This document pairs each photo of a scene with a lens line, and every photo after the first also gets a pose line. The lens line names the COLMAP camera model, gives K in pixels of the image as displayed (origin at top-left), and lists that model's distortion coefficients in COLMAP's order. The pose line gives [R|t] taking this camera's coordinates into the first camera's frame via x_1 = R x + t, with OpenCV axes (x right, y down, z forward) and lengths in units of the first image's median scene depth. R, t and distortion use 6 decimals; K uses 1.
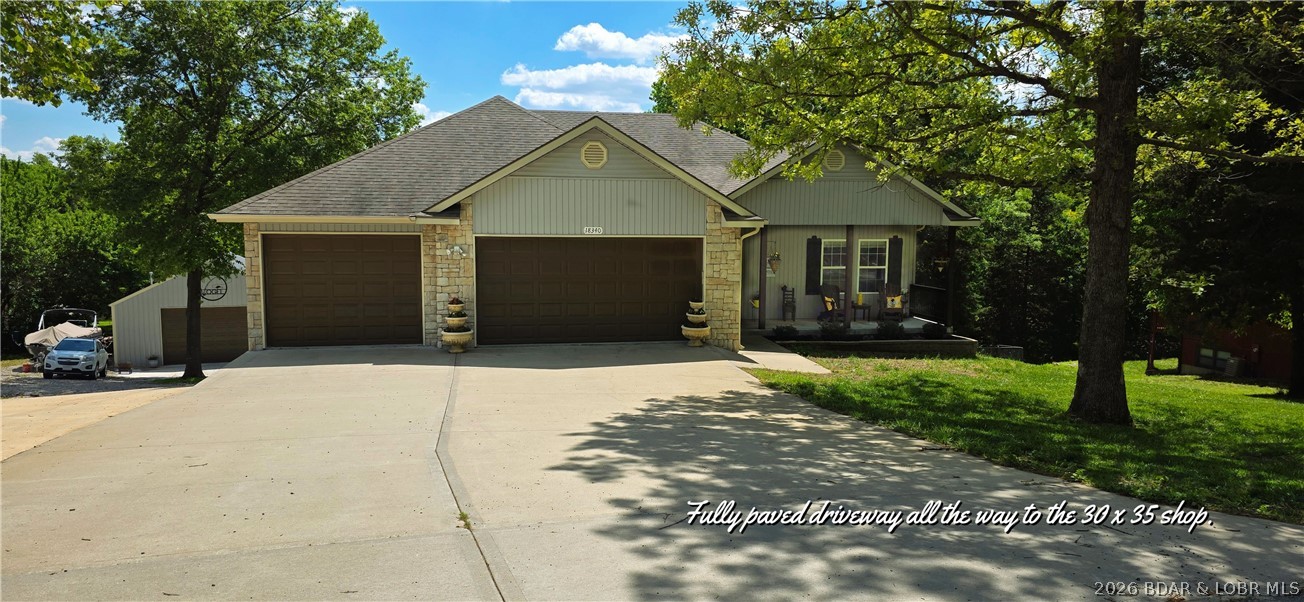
lens RADIAL K [[866.4, 0, 646.8], [0, 866.4, 309.0], [0, 0, 1]] dist [0.064247, -0.072515]
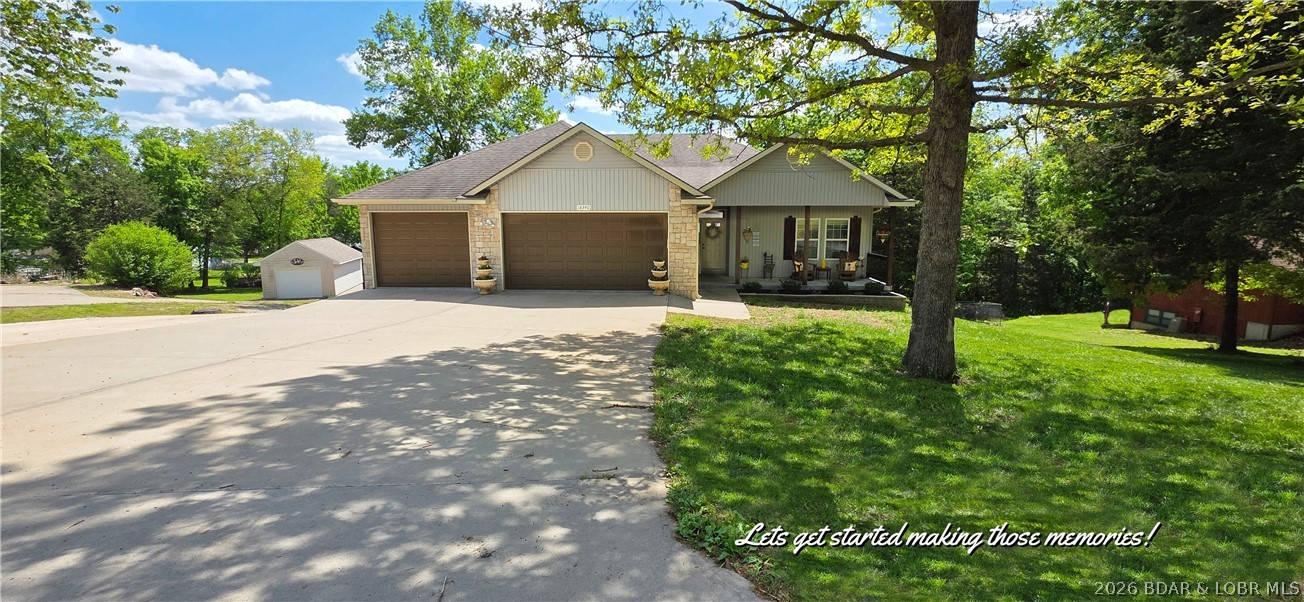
lens RADIAL K [[520.2, 0, 655.0], [0, 520.2, 290.5], [0, 0, 1]] dist [-0.000789, -0.000669]
pose [[0.973699, 0.026074, -0.226342, 0.232437], [-0.018356, 0.999178, 0.036139, 0.007396], [0.227098, -0.031034, 0.973377, 0.225526]]
